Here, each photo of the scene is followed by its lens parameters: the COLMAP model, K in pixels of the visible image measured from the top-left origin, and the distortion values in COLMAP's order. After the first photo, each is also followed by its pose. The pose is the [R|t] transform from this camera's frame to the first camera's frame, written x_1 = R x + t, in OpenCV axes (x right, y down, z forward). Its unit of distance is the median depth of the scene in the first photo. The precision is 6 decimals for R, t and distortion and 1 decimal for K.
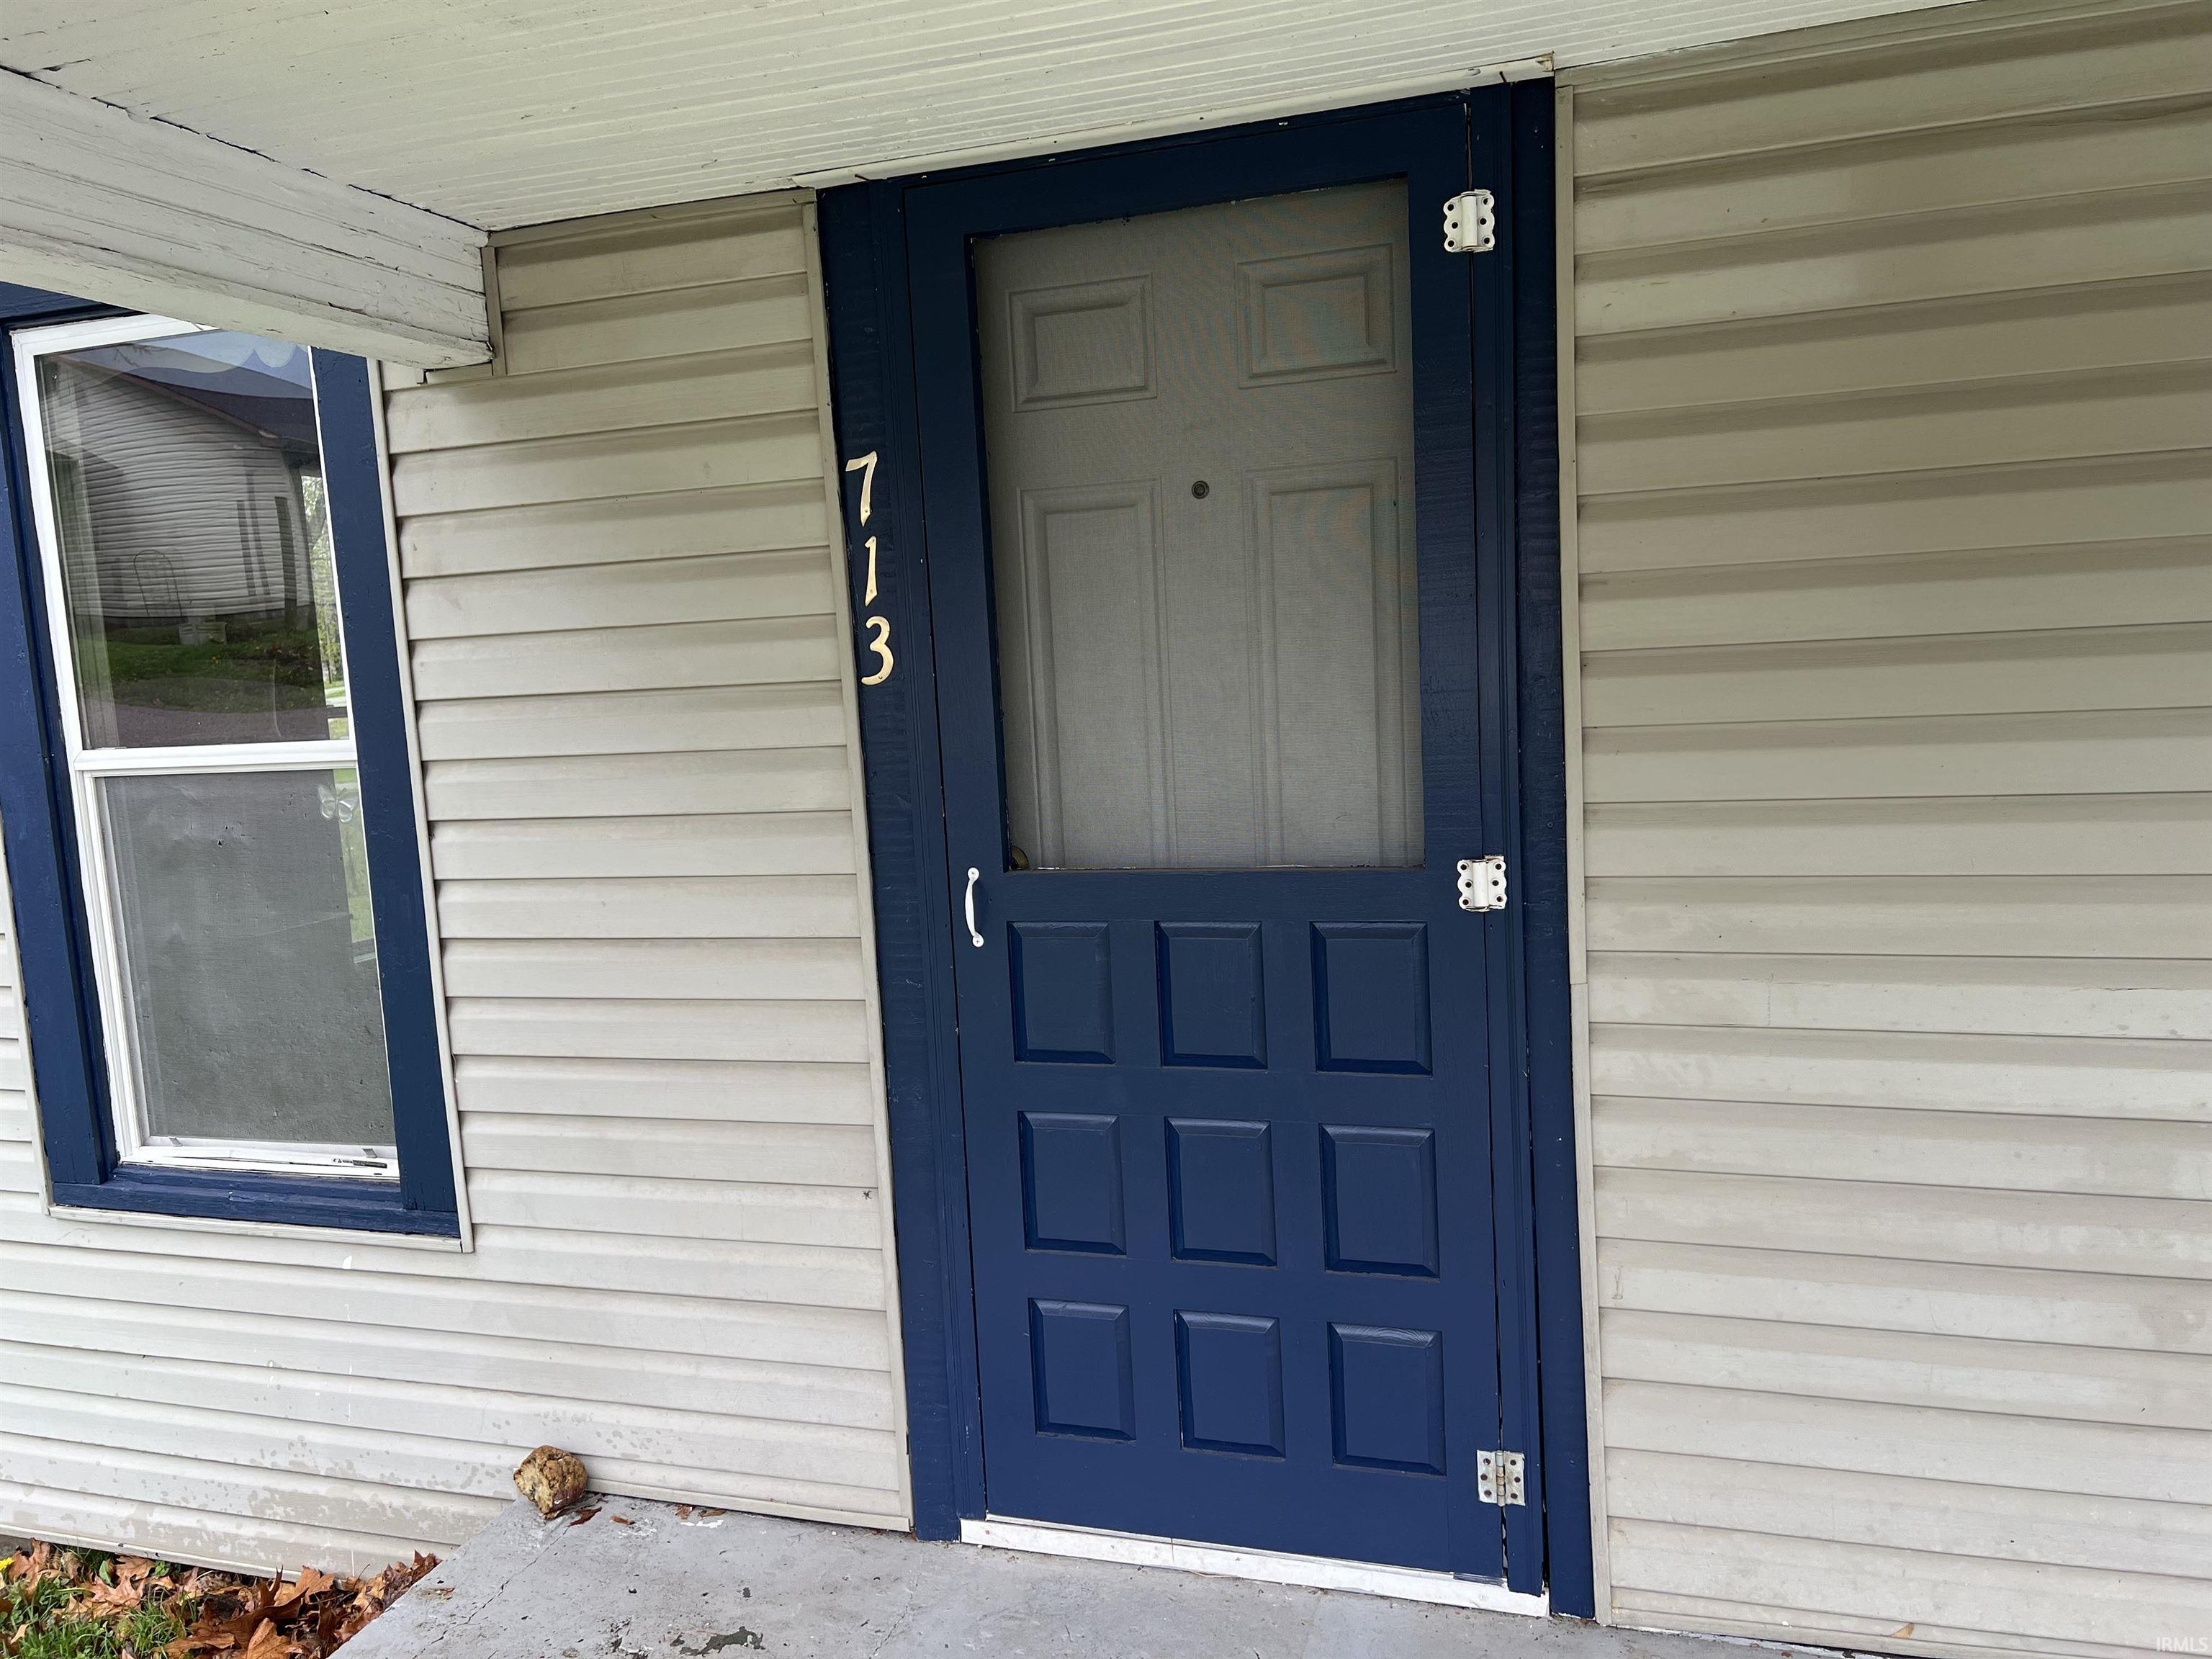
lens RADIAL K [[1658.3, 0, 1110.1], [0, 1658.3, 832.1], [0, 0, 1]] dist [0.064331, -0.069706]
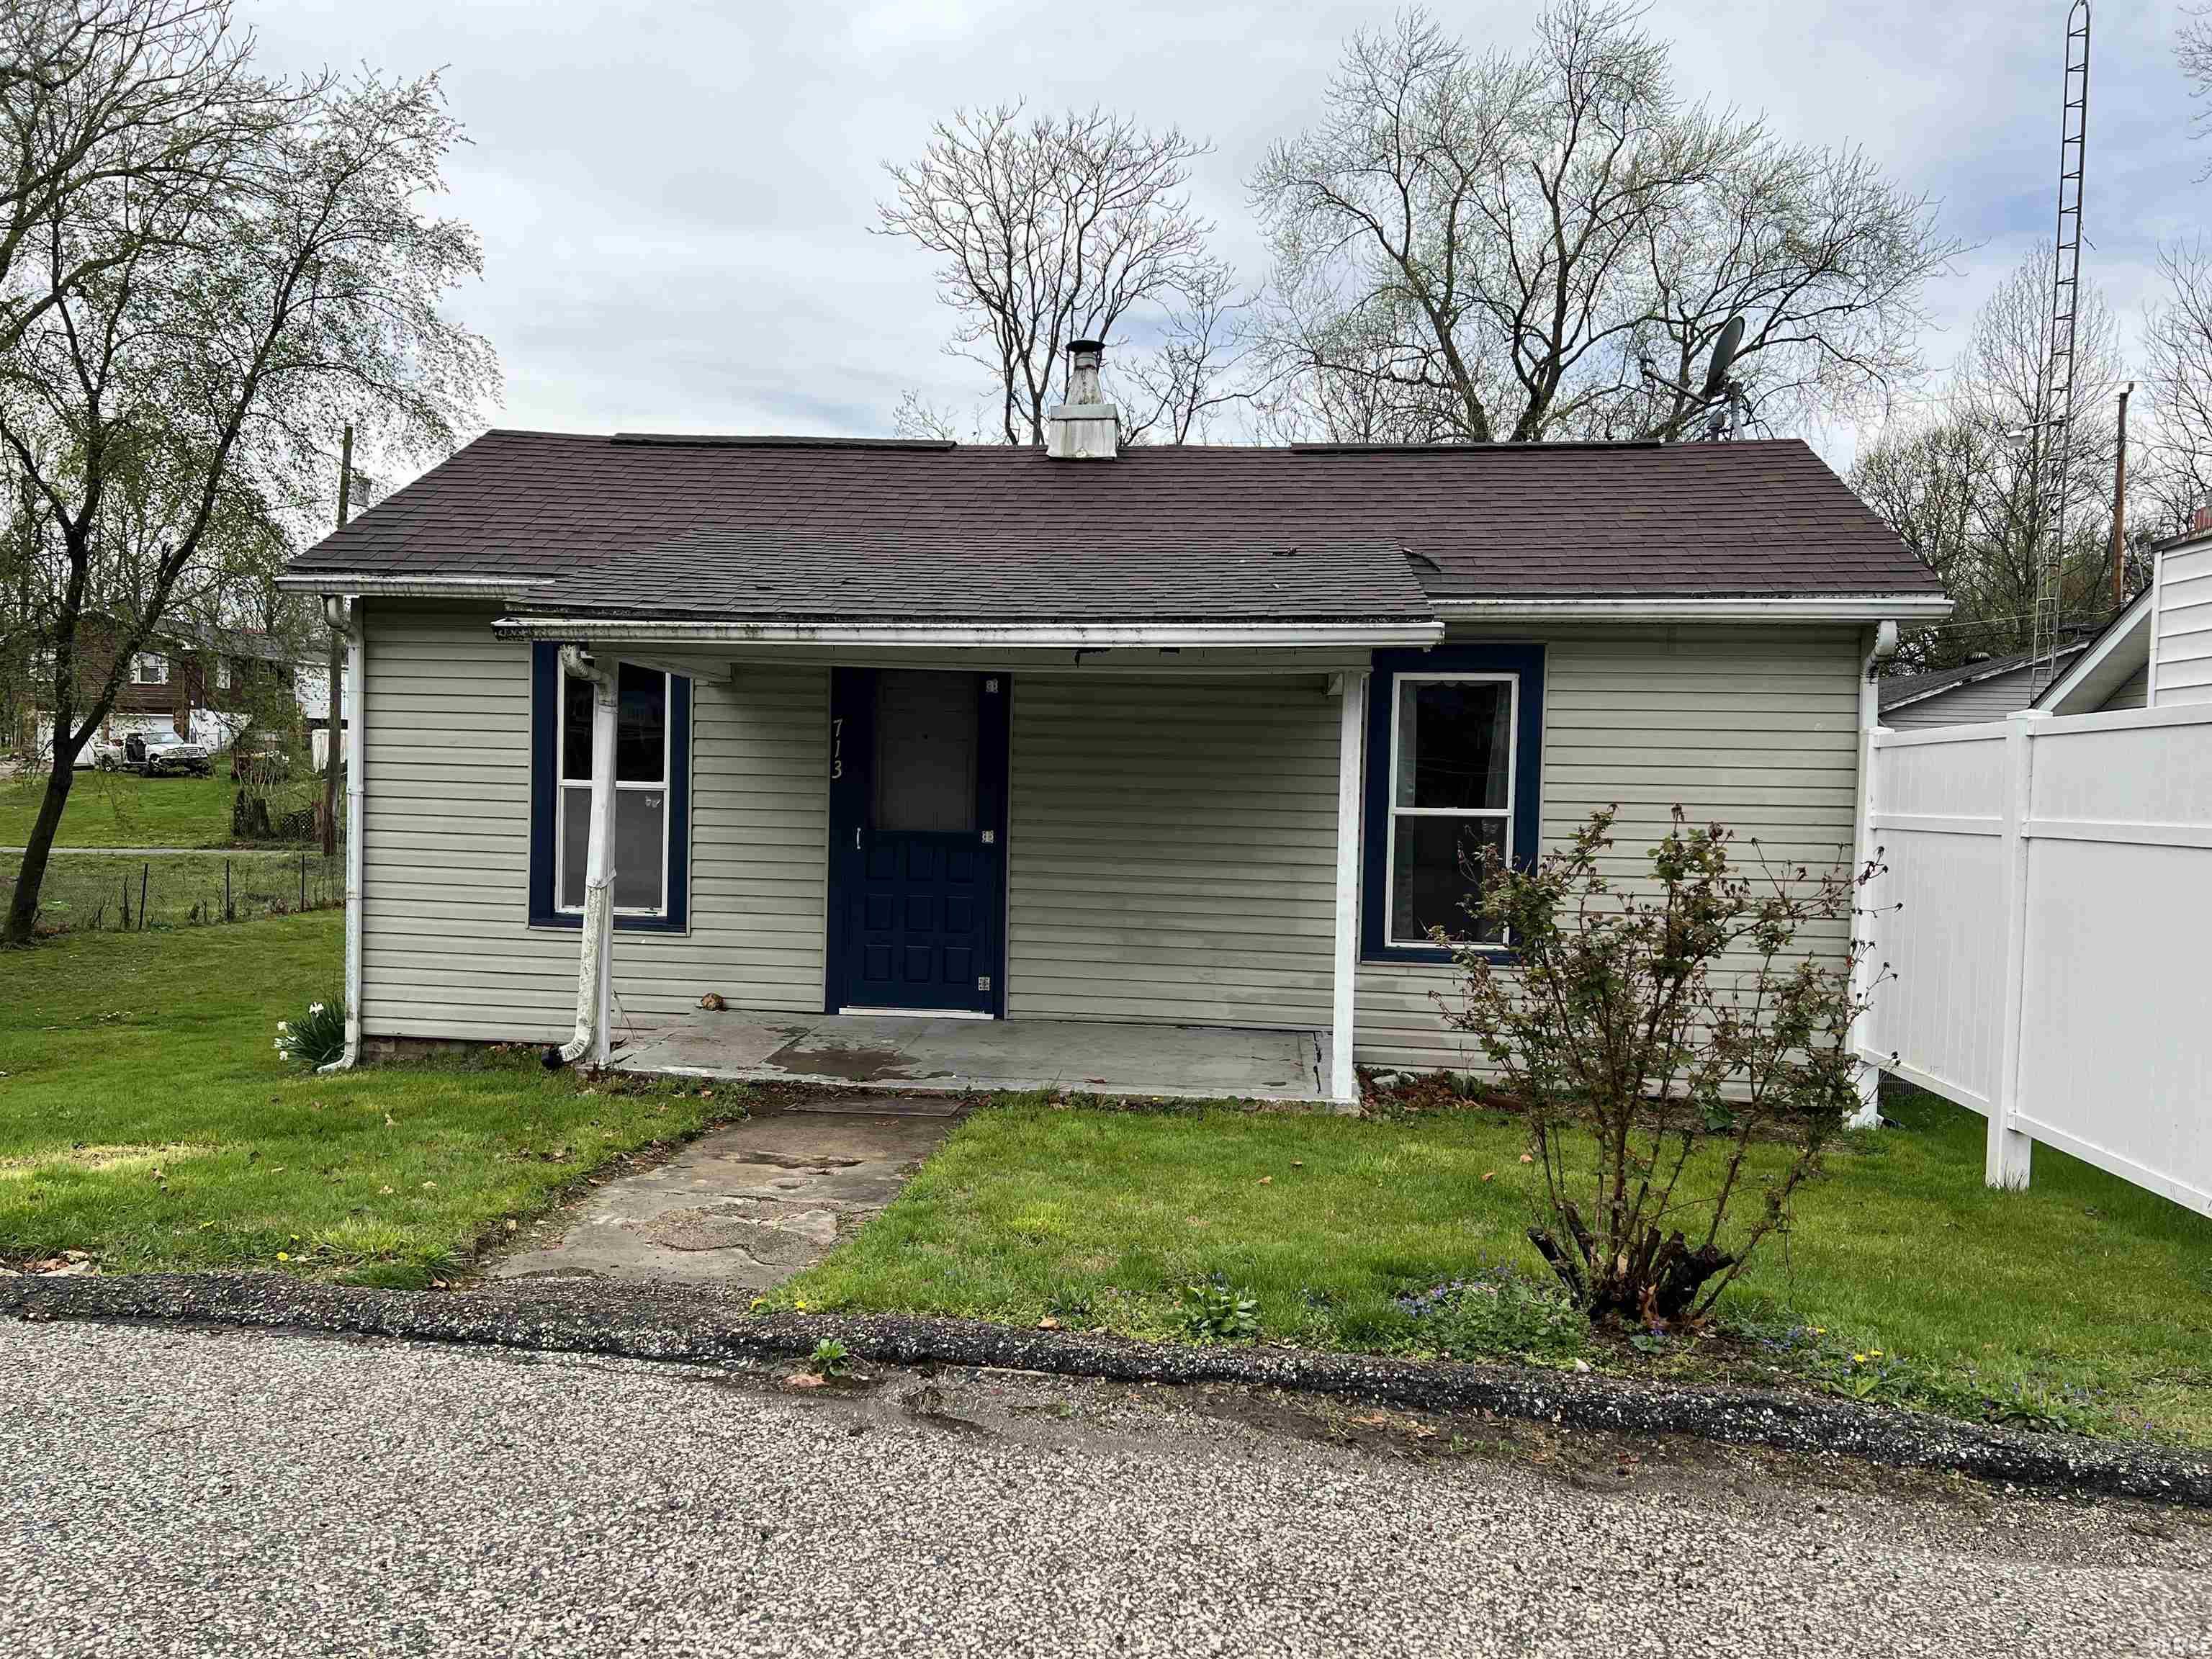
lens RADIAL K [[1658.3, 0, 1110.1], [0, 1658.3, 832.1], [0, 0, 1]] dist [0.064331, -0.069706]
pose [[0.971122, 0.073262, 0.227056, -0.375705], [-0.054044, 0.994498, -0.089739, 0.331850], [-0.232381, 0.074877, 0.969738, -2.744662]]
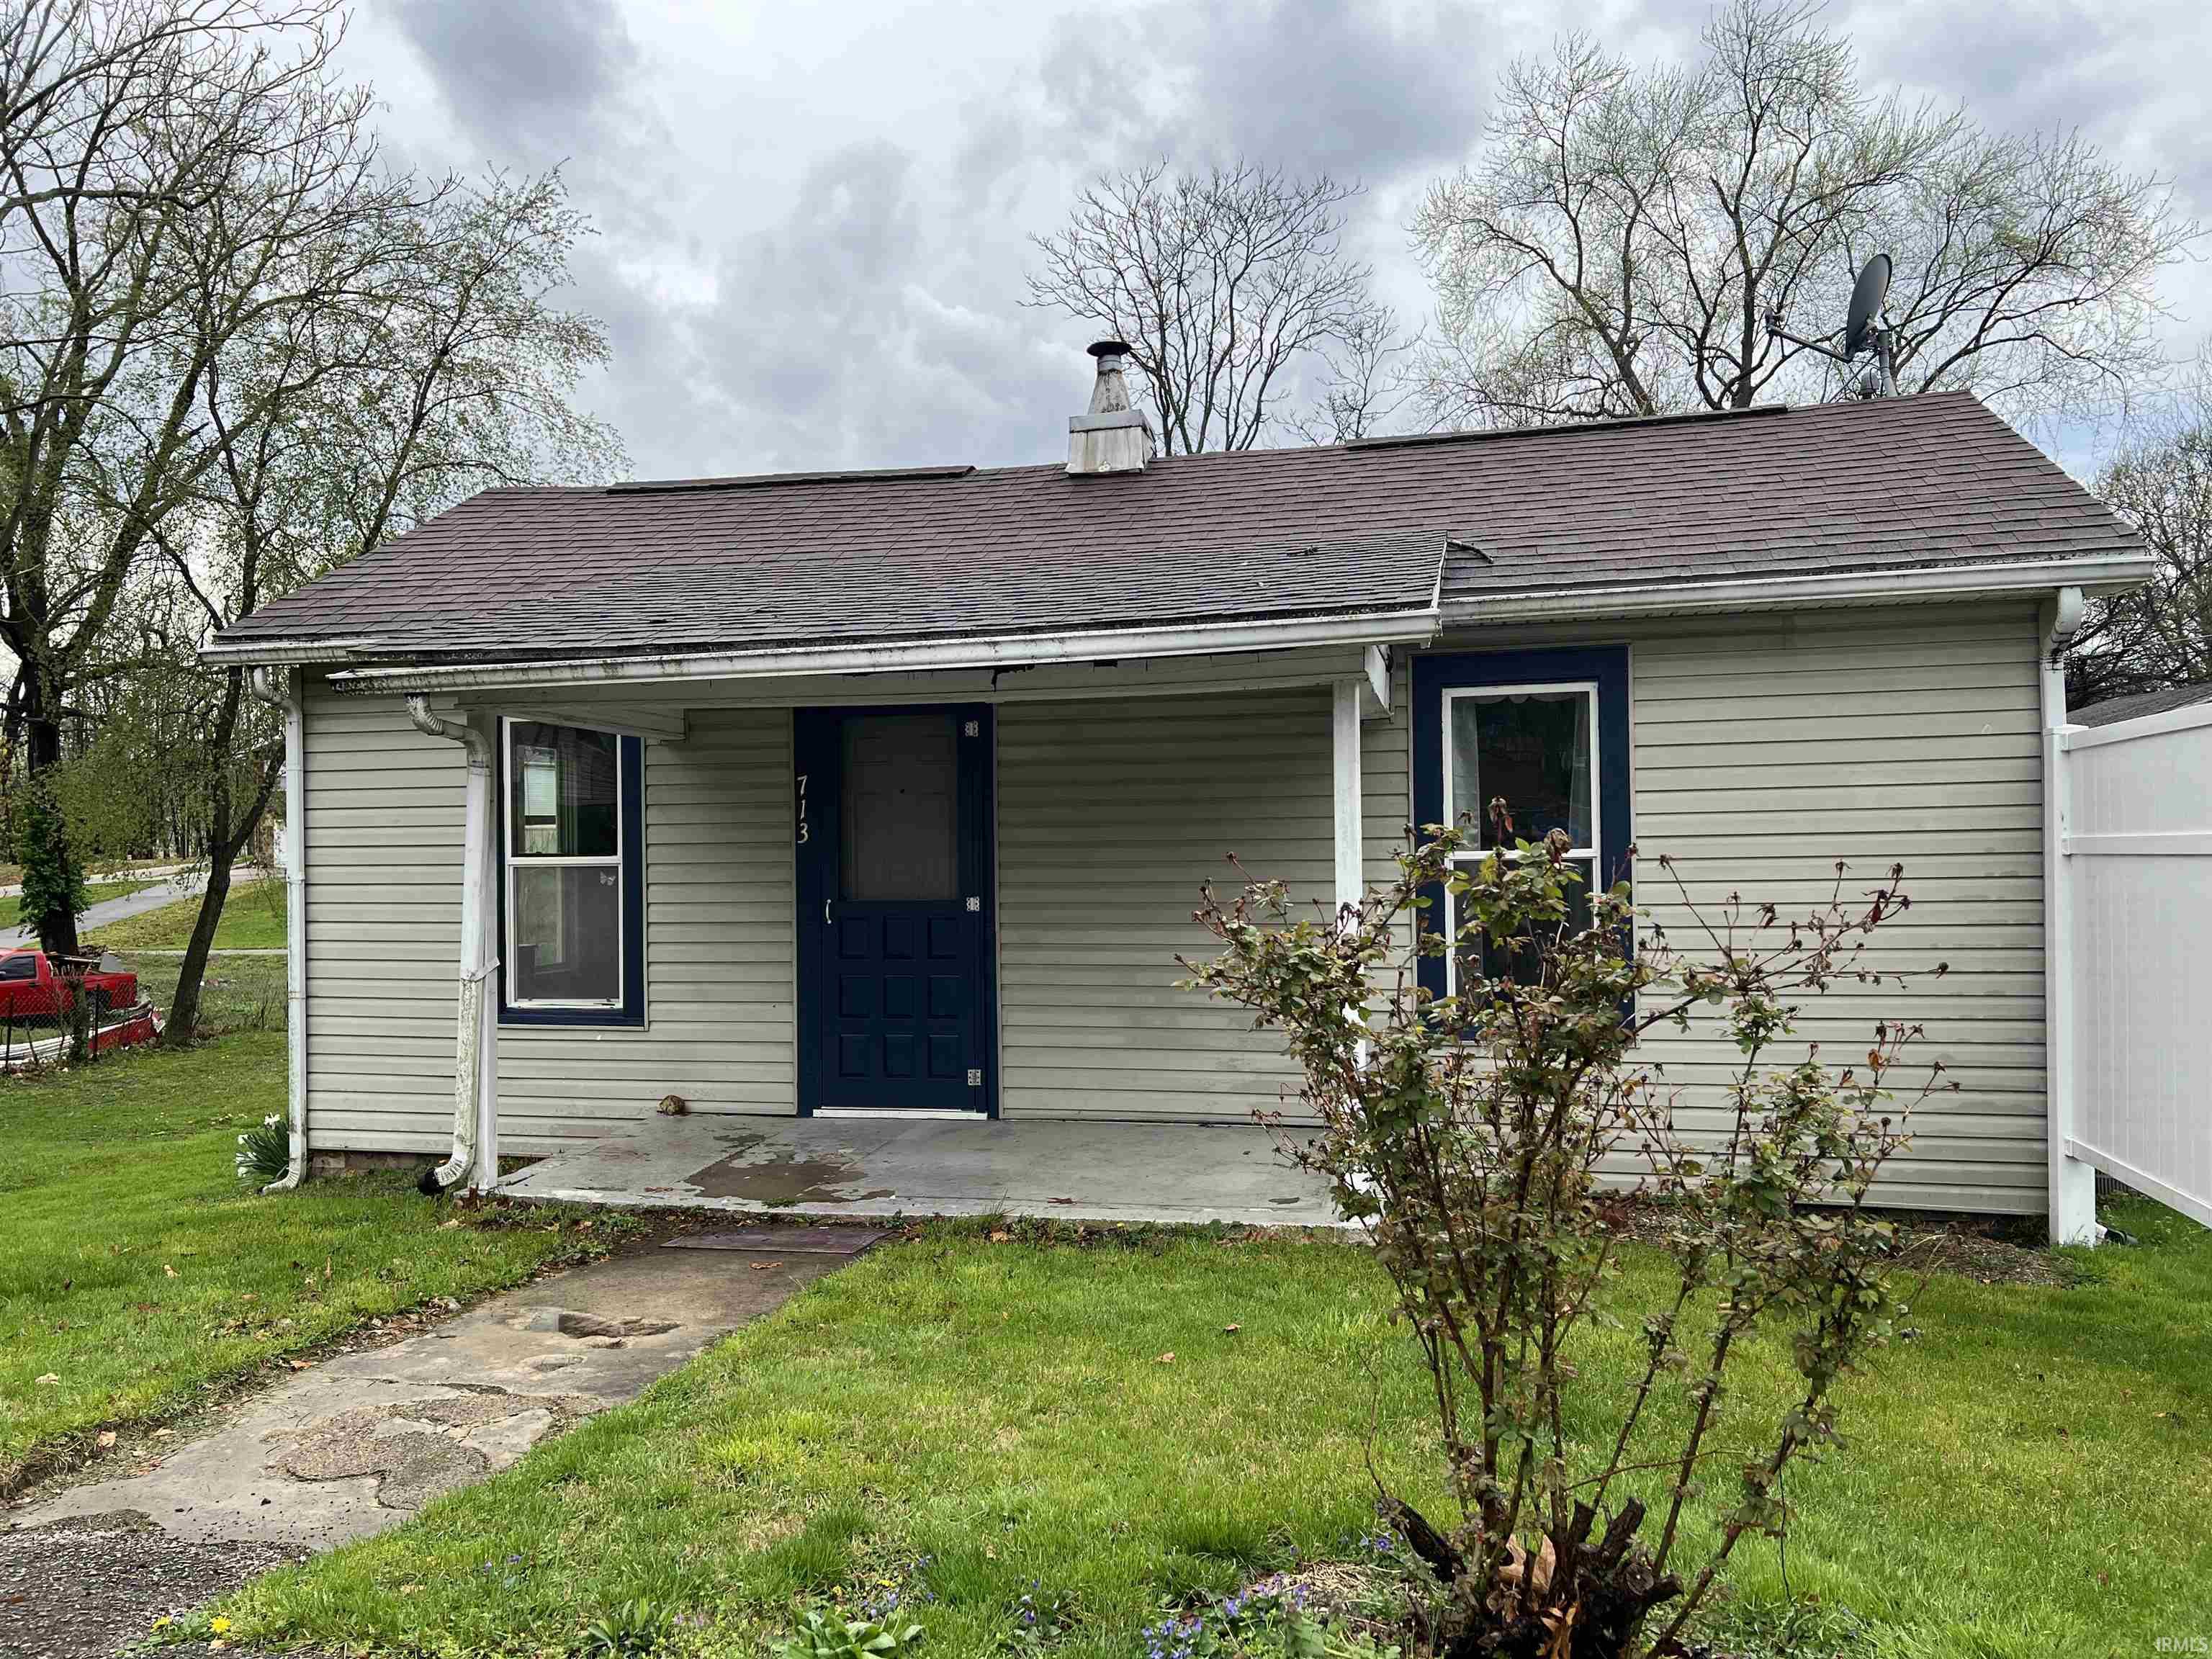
lens RADIAL K [[1658.3, 0, 1110.1], [0, 1658.3, 832.1], [0, 0, 1]] dist [0.064331, -0.069706]
pose [[0.994021, 0.043187, 0.100281, 0.132757], [-0.030336, 0.991527, -0.126308, 0.280085], [-0.104886, 0.122511, 0.986909, -2.268188]]
